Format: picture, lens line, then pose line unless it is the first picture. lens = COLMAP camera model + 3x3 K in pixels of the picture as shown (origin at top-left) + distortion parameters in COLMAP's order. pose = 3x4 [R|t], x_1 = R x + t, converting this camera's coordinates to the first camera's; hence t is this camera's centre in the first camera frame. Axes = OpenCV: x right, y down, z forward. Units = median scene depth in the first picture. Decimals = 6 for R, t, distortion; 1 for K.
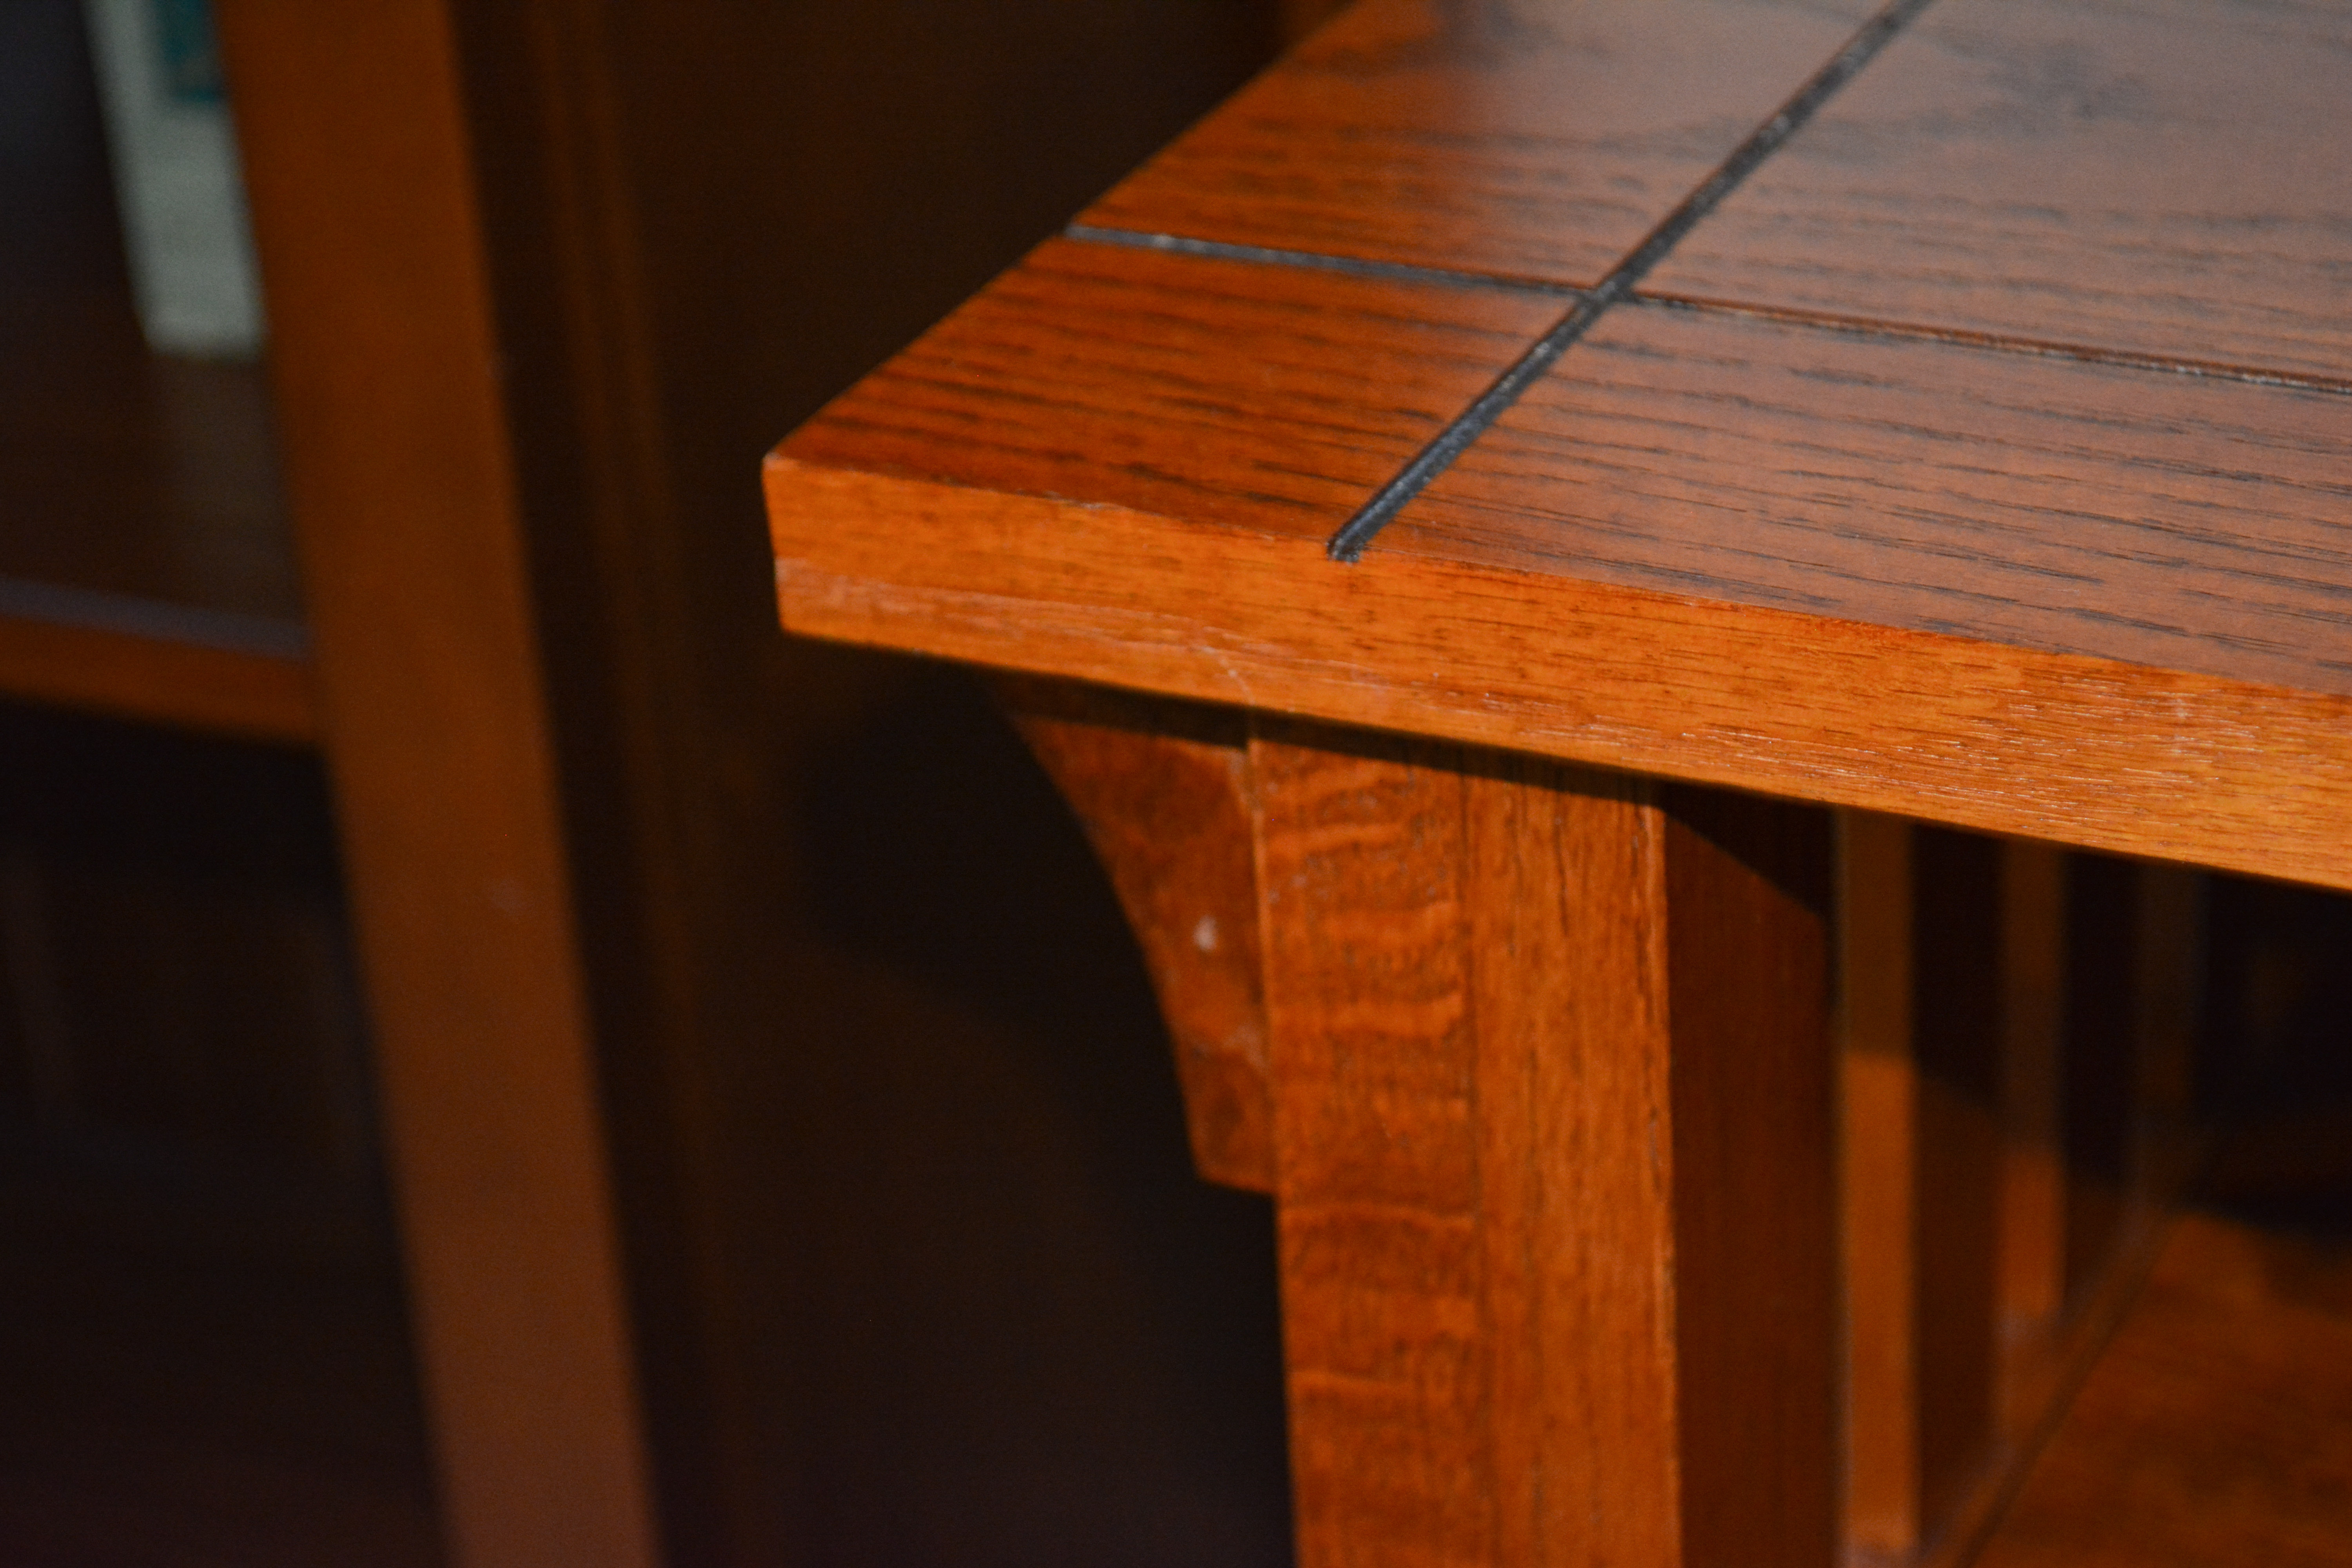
lens RADIAL K [[5286.7, 0, 1174.9], [0, 5286.7, 775.7], [0, 0, 1]] dist [0.044017, 0.000000]
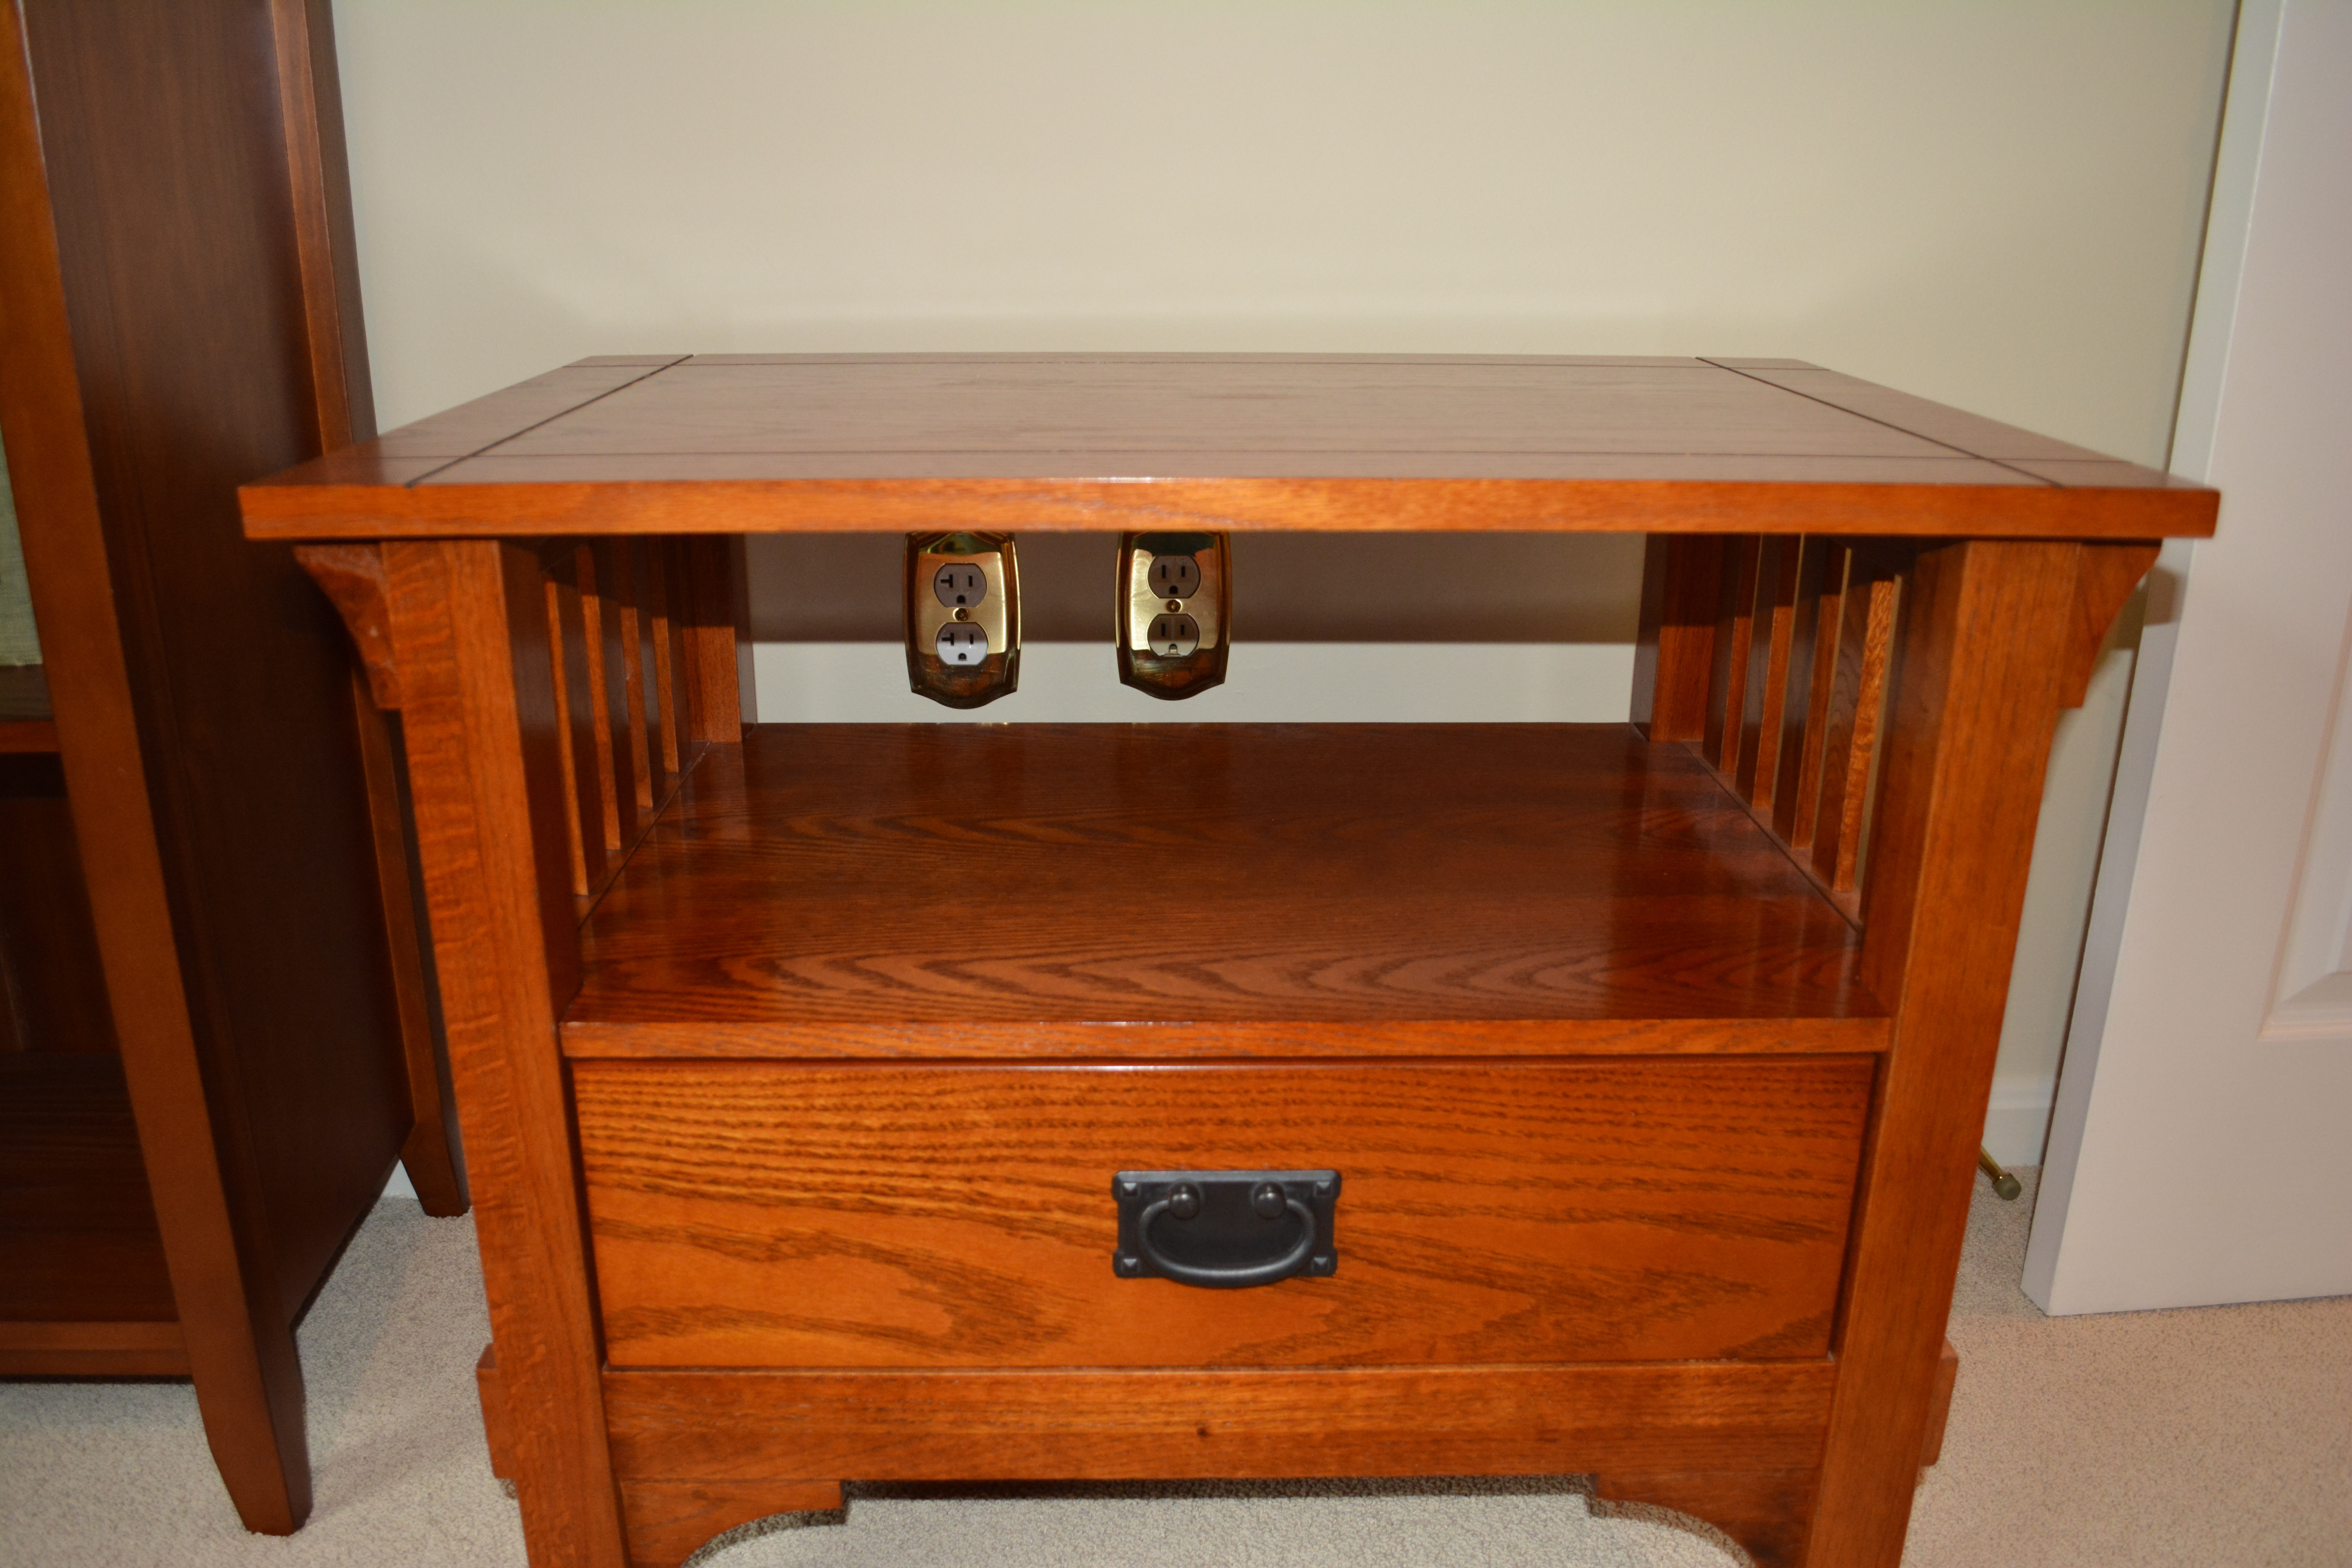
lens RADIAL K [[1825.5, 0, 1174.3], [0, 1825.5, 792.4], [0, 0, 1]] dist [-0.090464, 0.015739]
pose [[0.879448, -0.089731, 0.467461, -0.097844], [0.163793, 0.979145, -0.120199, 0.384256], [-0.446926, 0.182276, 0.875804, -0.315206]]
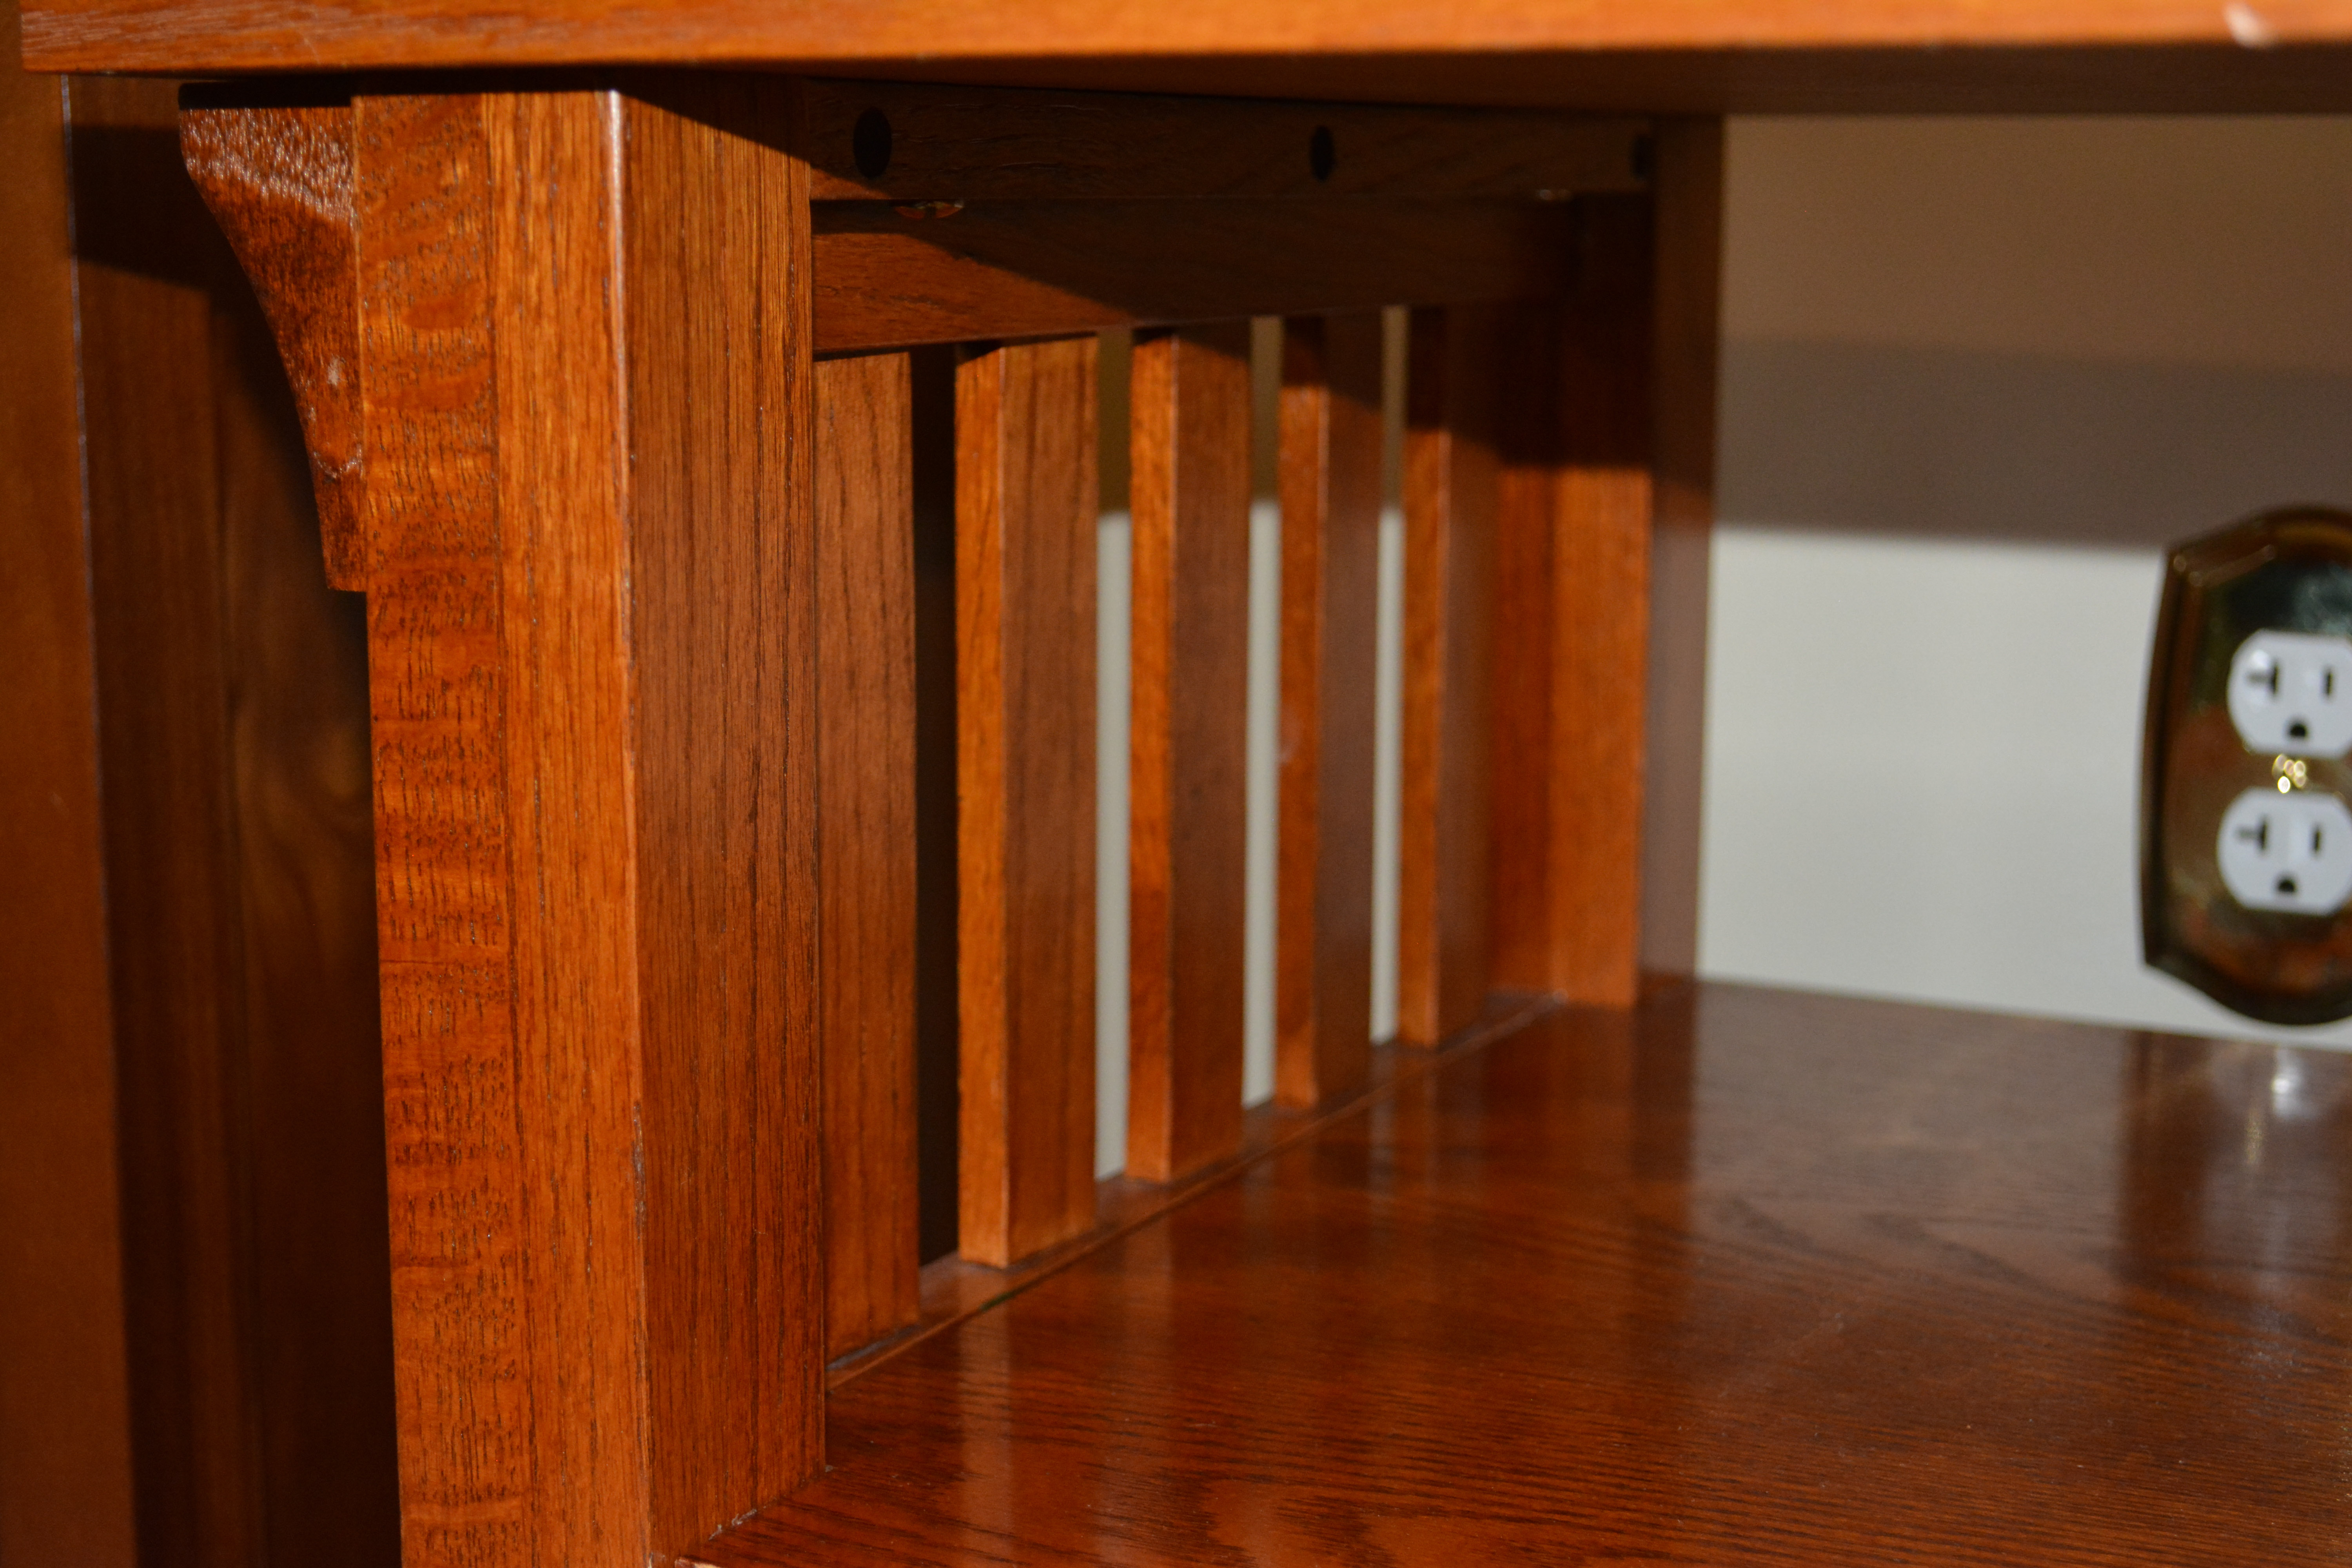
lens RADIAL K [[3560.8, 0, 1171.7], [0, 3560.8, 787.2], [0, 0, 1]] dist [-0.021231, 0.000000]
pose [[0.997546, 0.069954, -0.002900, 0.231501], [-0.067607, 0.951651, -0.299648, 0.392585], [-0.018202, 0.299109, 0.954045, 0.170693]]
